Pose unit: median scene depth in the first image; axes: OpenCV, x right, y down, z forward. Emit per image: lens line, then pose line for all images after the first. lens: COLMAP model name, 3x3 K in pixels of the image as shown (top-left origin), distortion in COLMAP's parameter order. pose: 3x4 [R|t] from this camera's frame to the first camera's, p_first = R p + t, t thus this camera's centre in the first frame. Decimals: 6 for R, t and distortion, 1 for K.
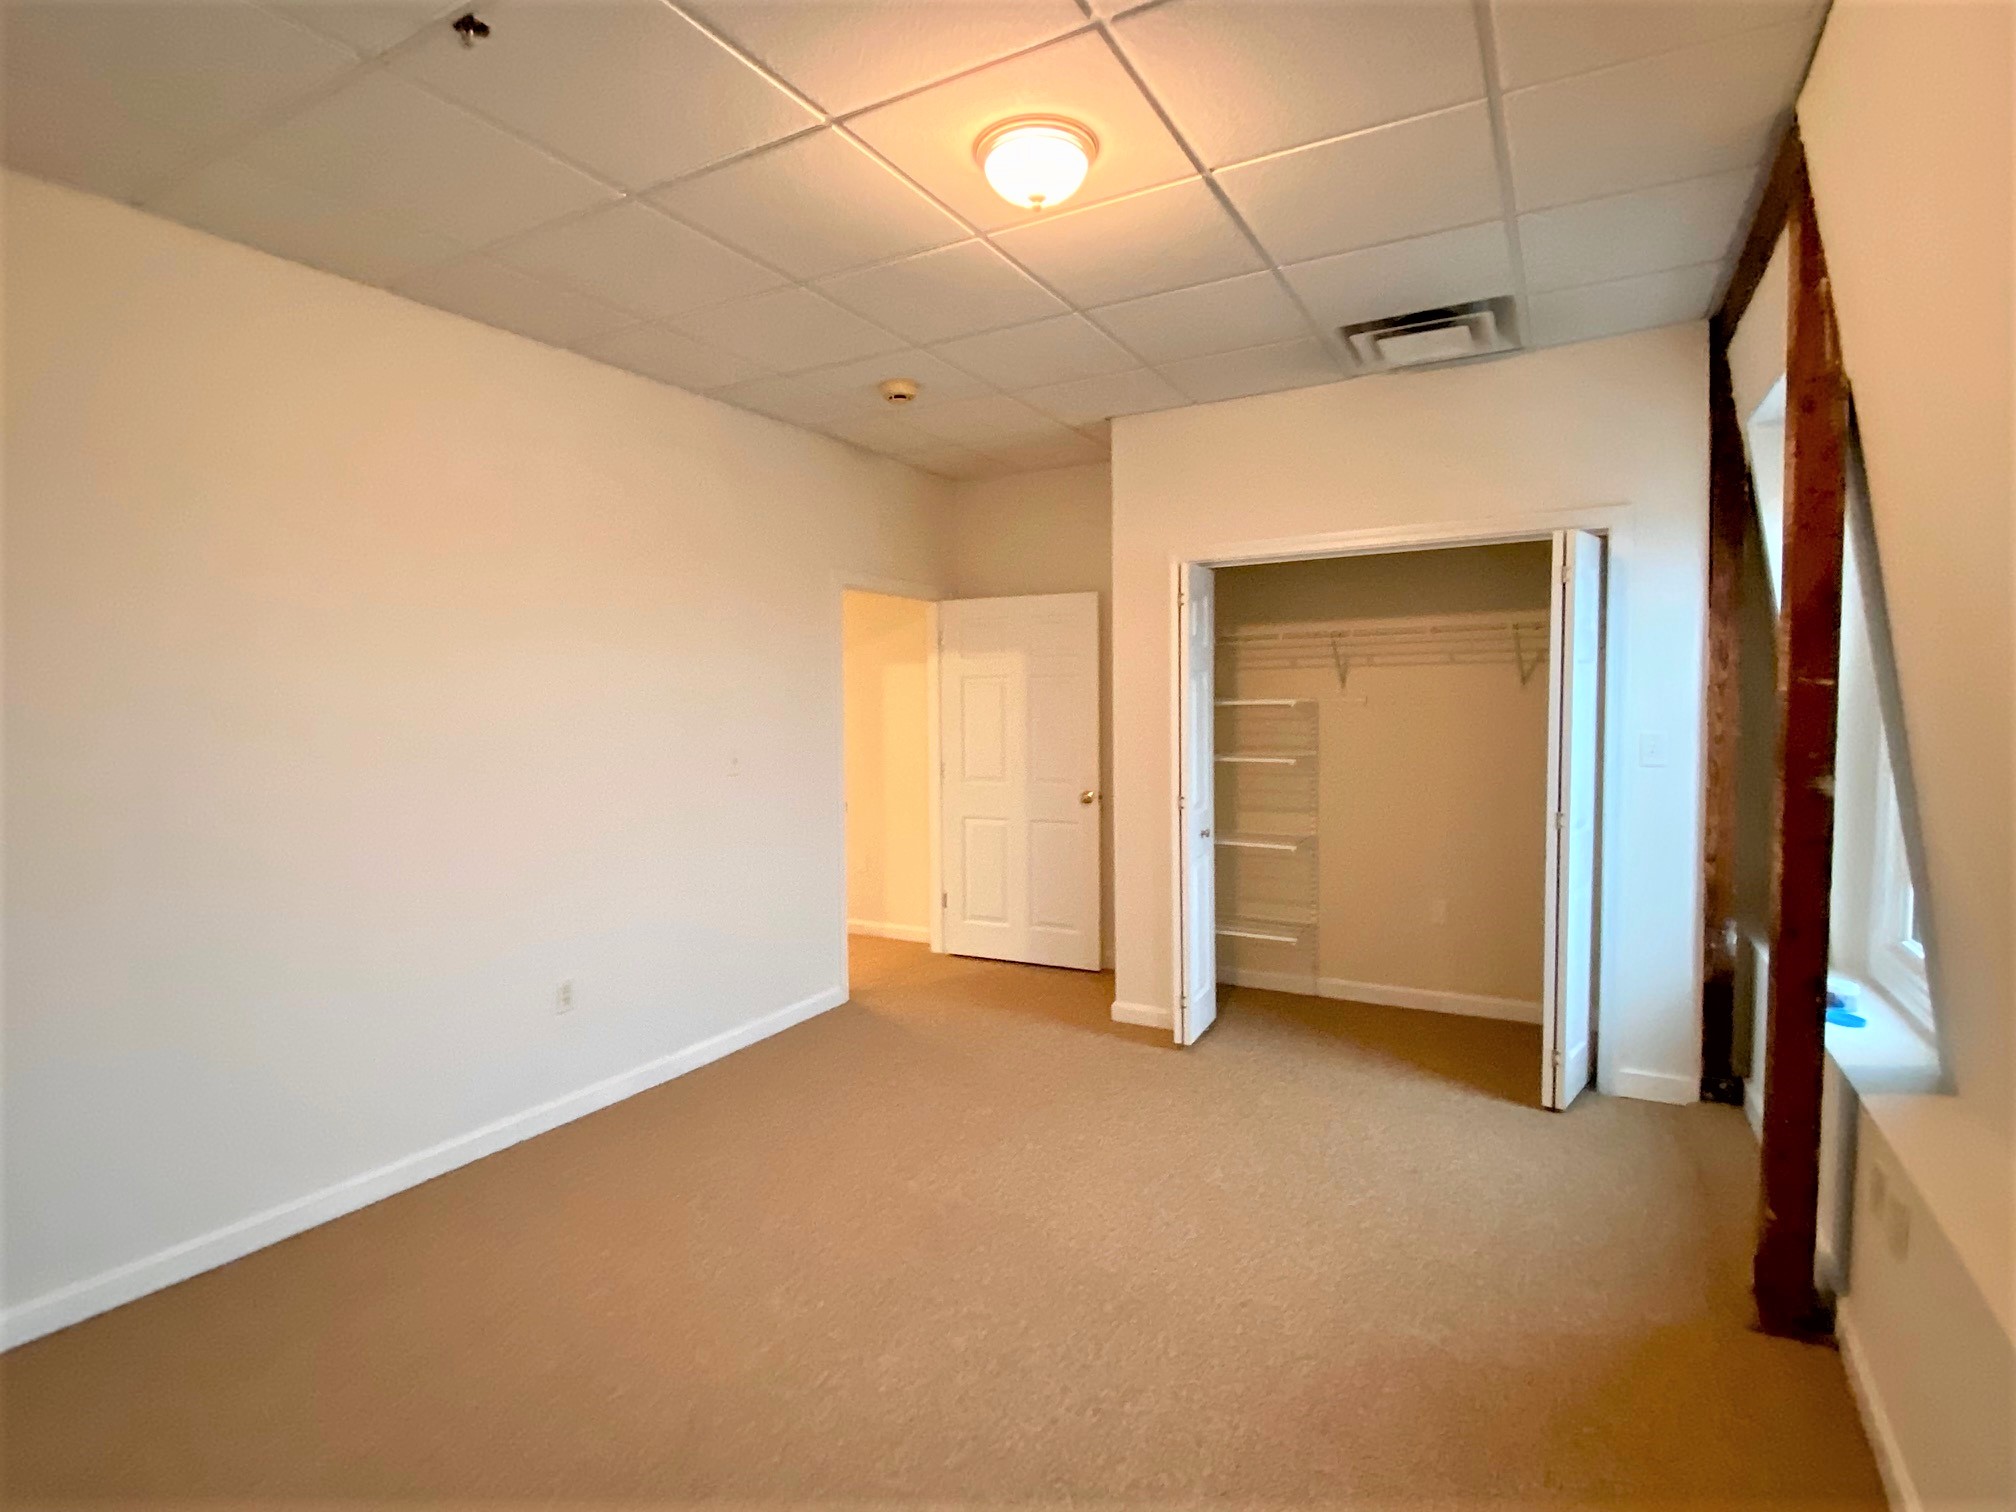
lens RADIAL K [[1024.8, 0, 1008.0], [0, 1024.8, 756.0], [0, 0, 1]] dist [0.002200, -0.027226]
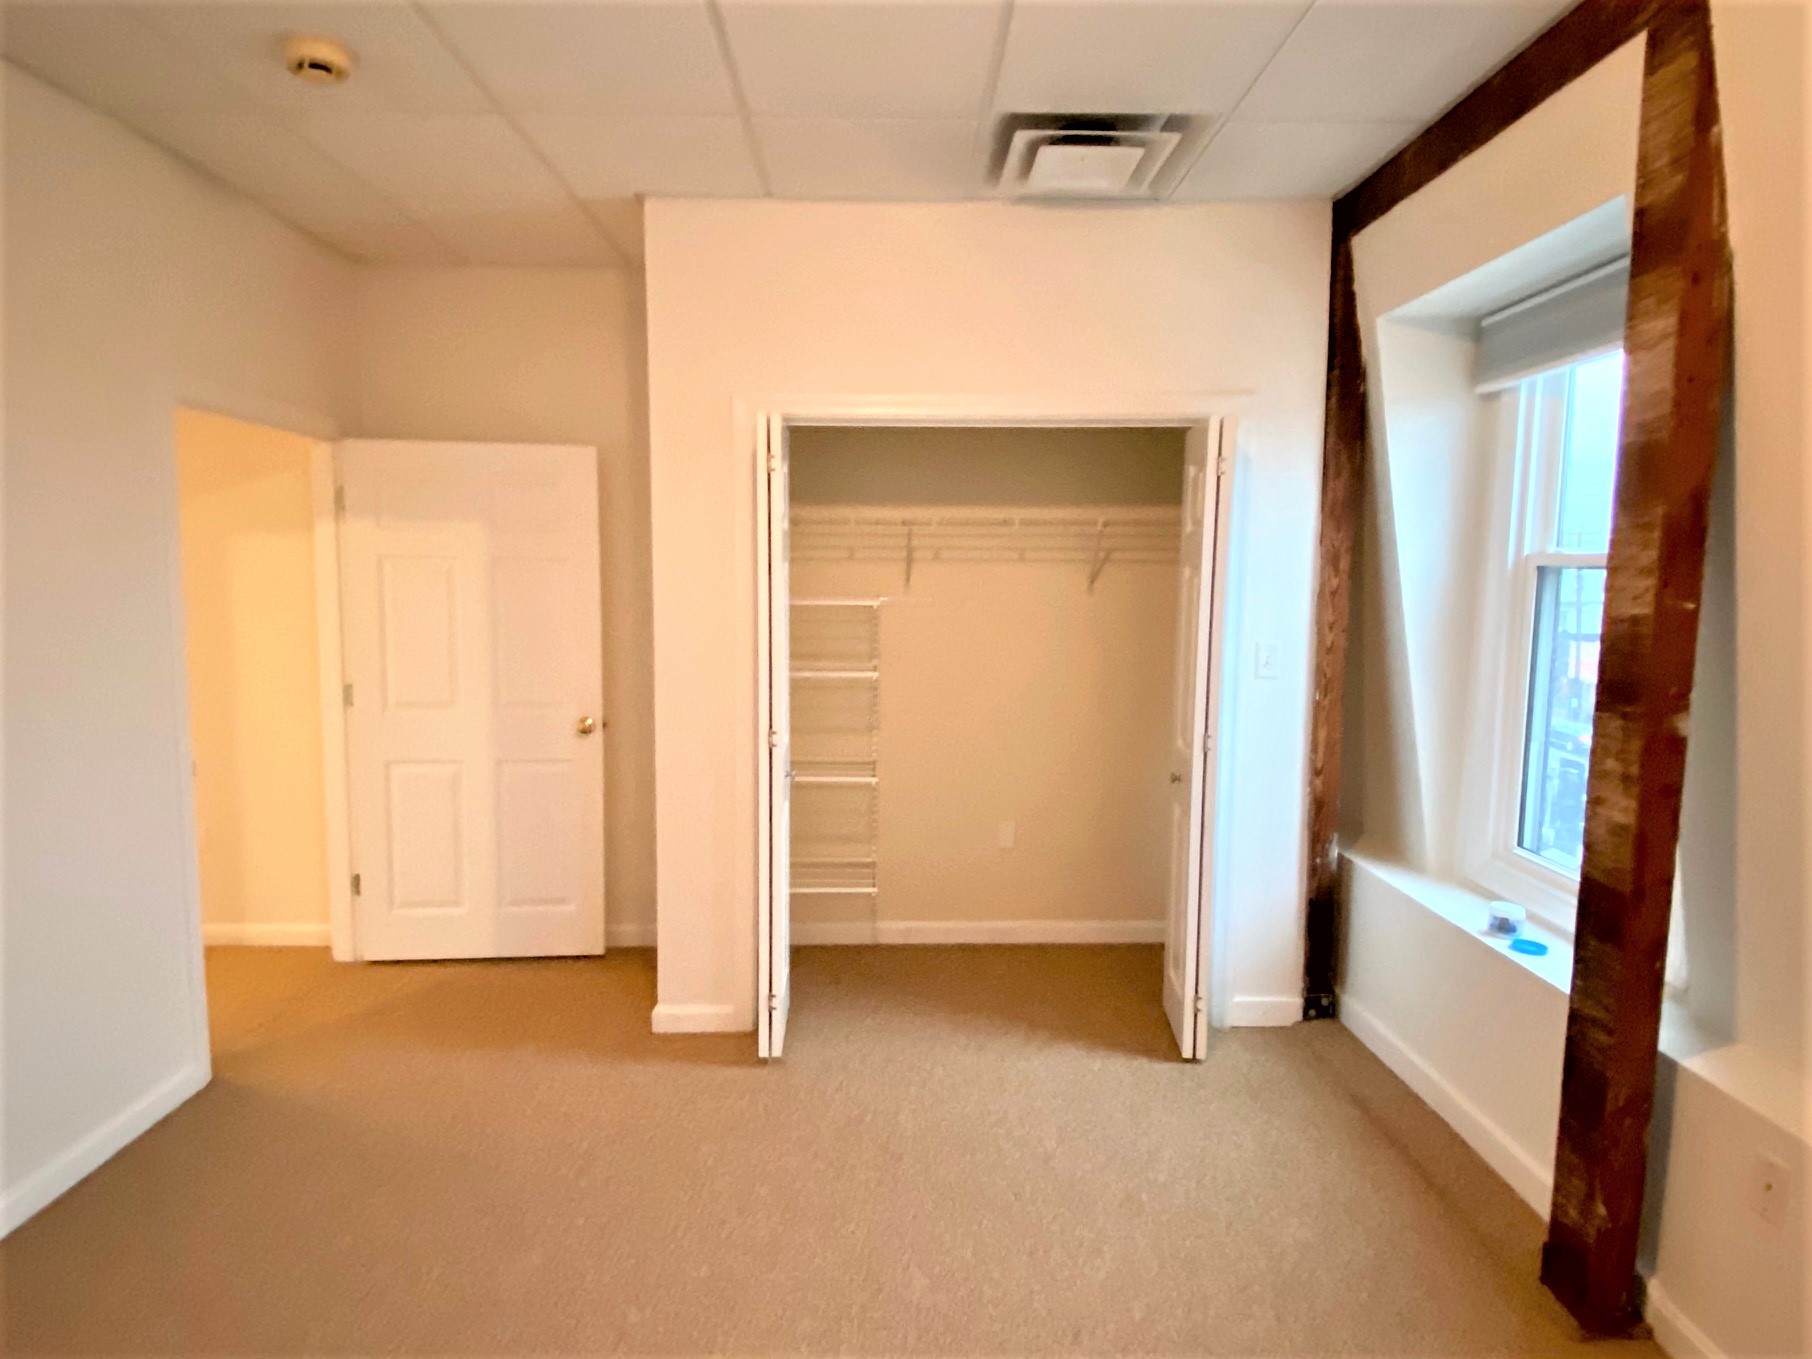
lens RADIAL K [[1019.8, 0, 938.3], [0, 1019.8, 680.0], [0, 0, 1]] dist [0.071878, -0.082878]
pose [[0.862076, -0.029087, 0.505944, -0.096970], [0.009223, 0.999087, 0.041725, -0.026547], [-0.506696, -0.031304, 0.861556, 0.286748]]
